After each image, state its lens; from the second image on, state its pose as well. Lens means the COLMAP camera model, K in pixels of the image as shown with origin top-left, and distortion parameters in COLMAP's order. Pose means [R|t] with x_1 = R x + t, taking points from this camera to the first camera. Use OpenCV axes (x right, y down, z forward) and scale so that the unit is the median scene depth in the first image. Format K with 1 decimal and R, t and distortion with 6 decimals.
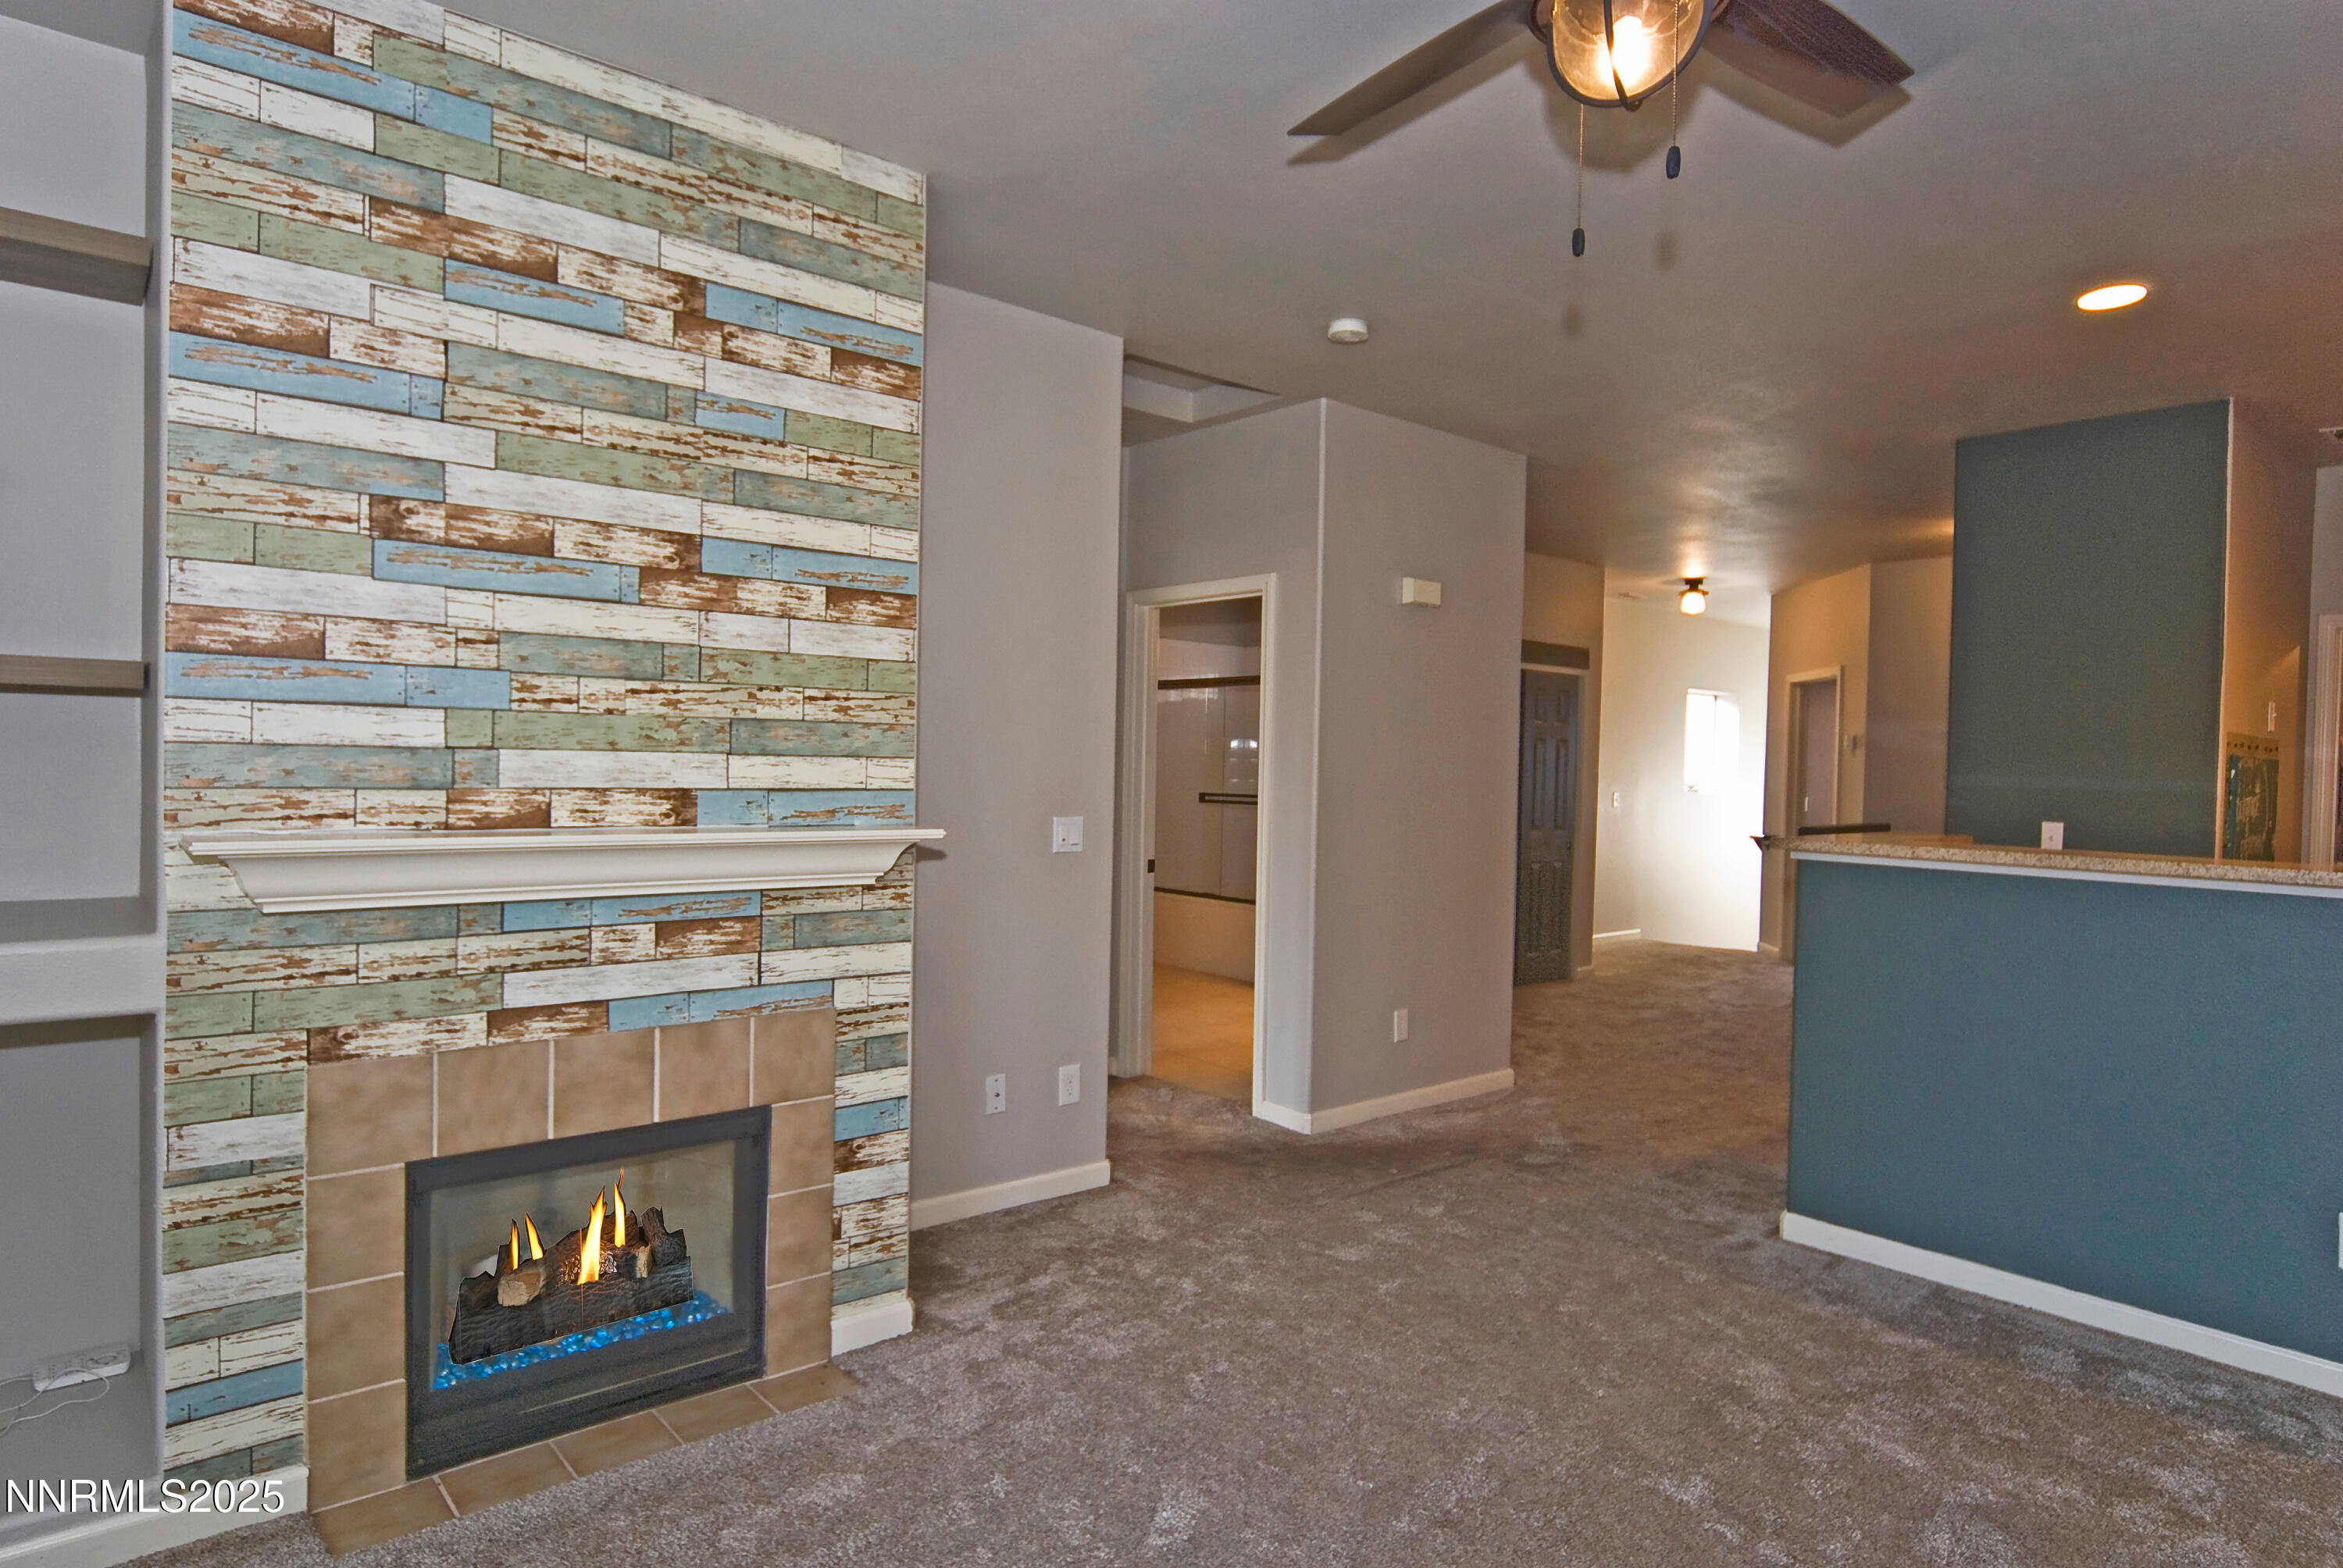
lens RADIAL K [[1287.5, 0, 1168.6], [0, 1287.5, 787.0], [0, 0, 1]] dist [-0.019450, 0.004254]
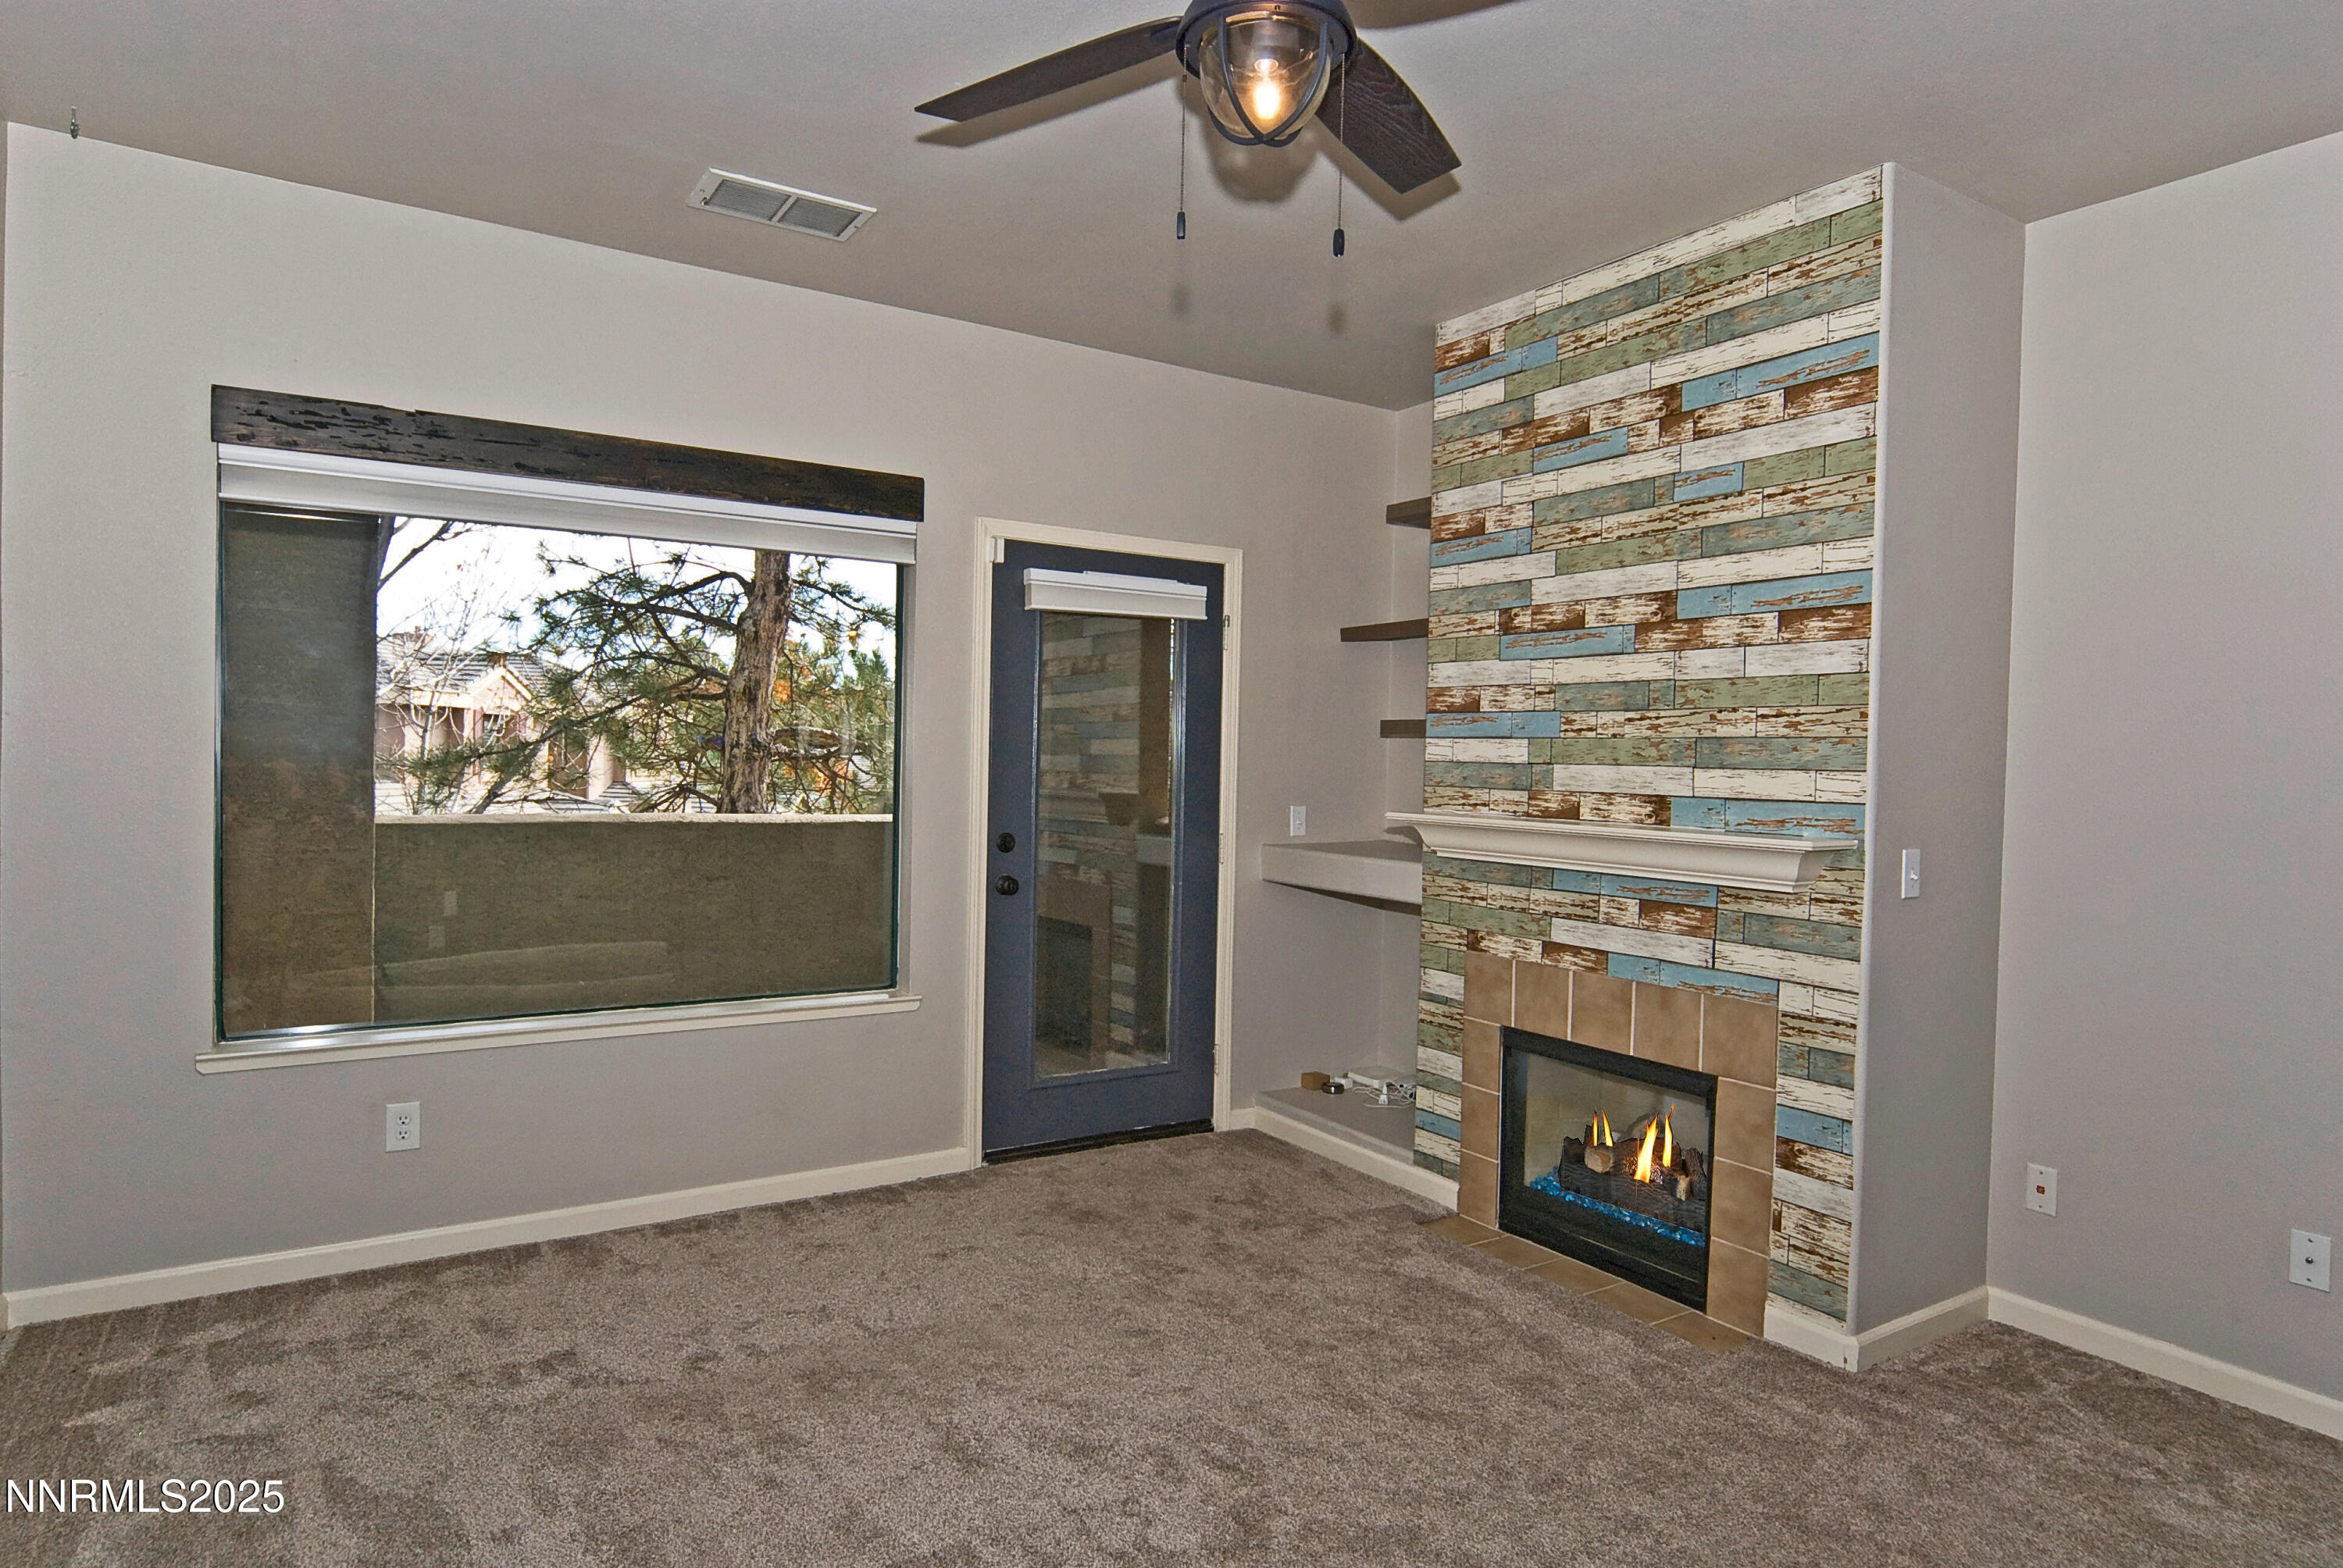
lens RADIAL K [[1344.6, 0, 1184.8], [0, 1344.6, 784.3], [0, 0, 1]] dist [-0.019837, 0.000820]
pose [[-0.118185, -0.004833, -0.992980, 1.008543], [-0.044448, 0.999012, 0.000428, 0.011058], [0.991996, 0.044187, -0.118283, 0.723895]]
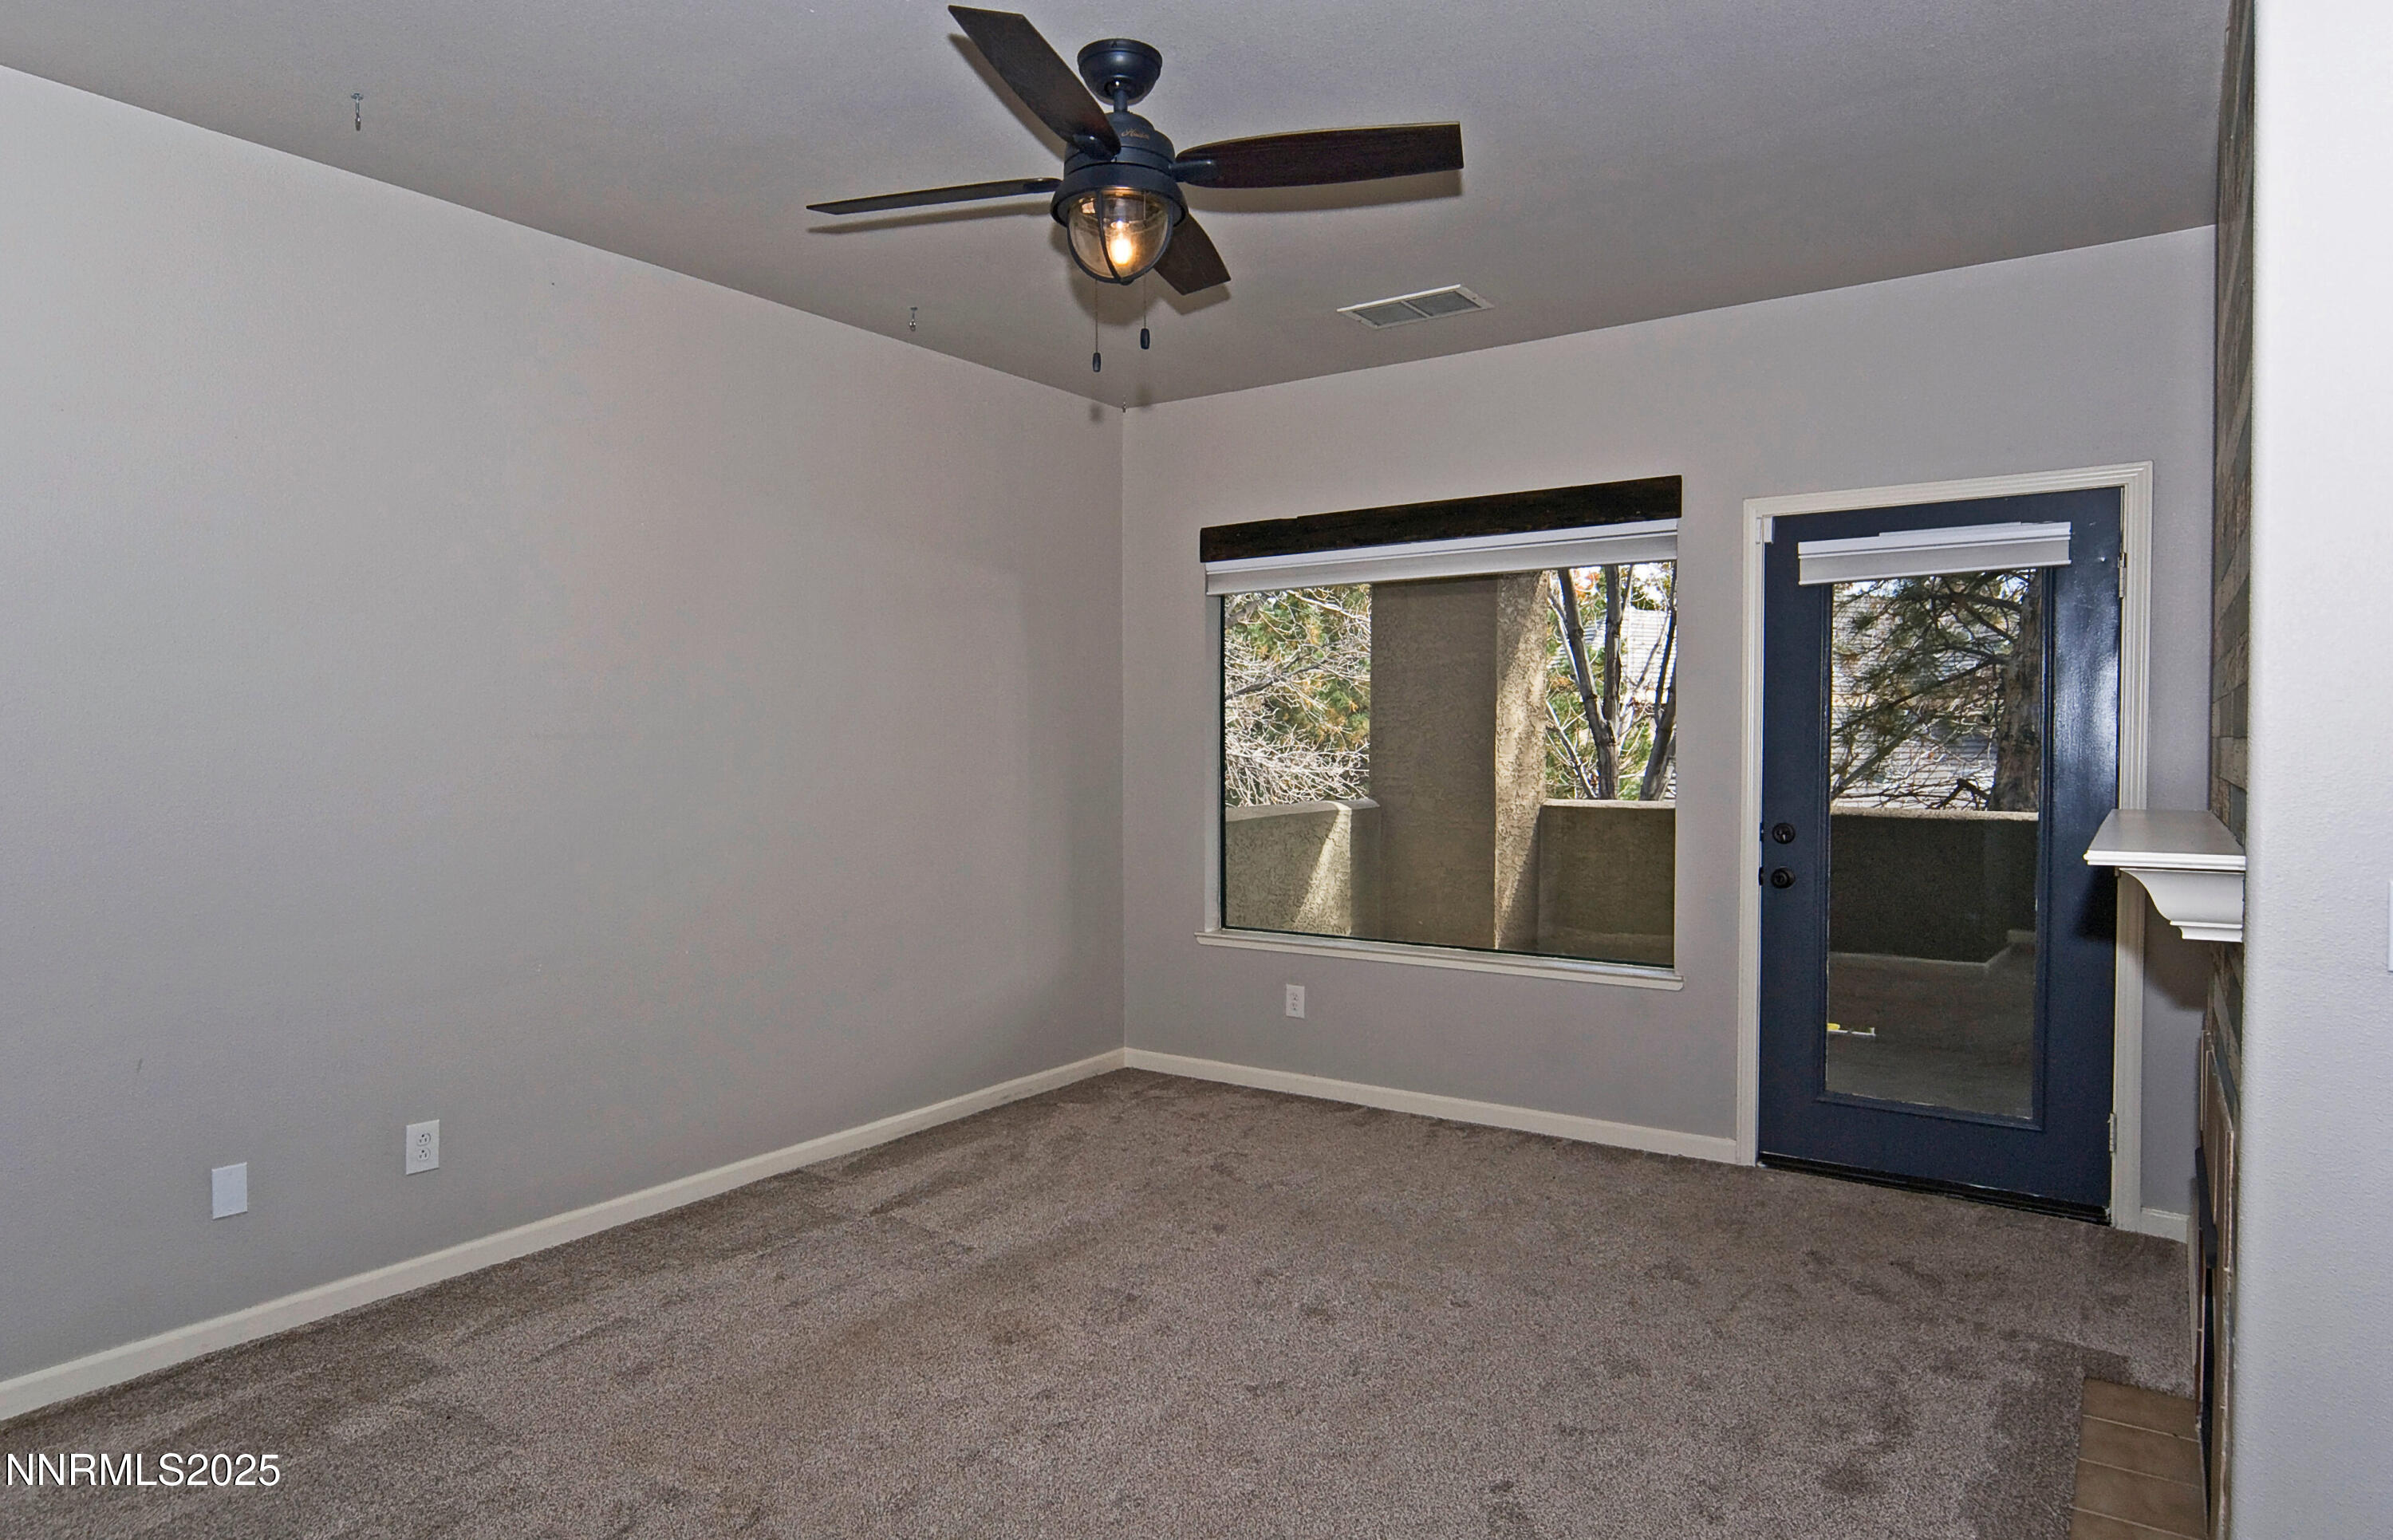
lens RADIAL K [[1394.5, 0, 1200.0], [0, 1394.5, 763.4], [0, 0, 1]] dist [-0.004421, 0.000187]
pose [[-0.962344, -0.016904, -0.271310, 0.488875], [-0.026006, 0.999212, 0.029989, -0.020209], [0.270589, 0.035916, -0.962025, 1.711107]]
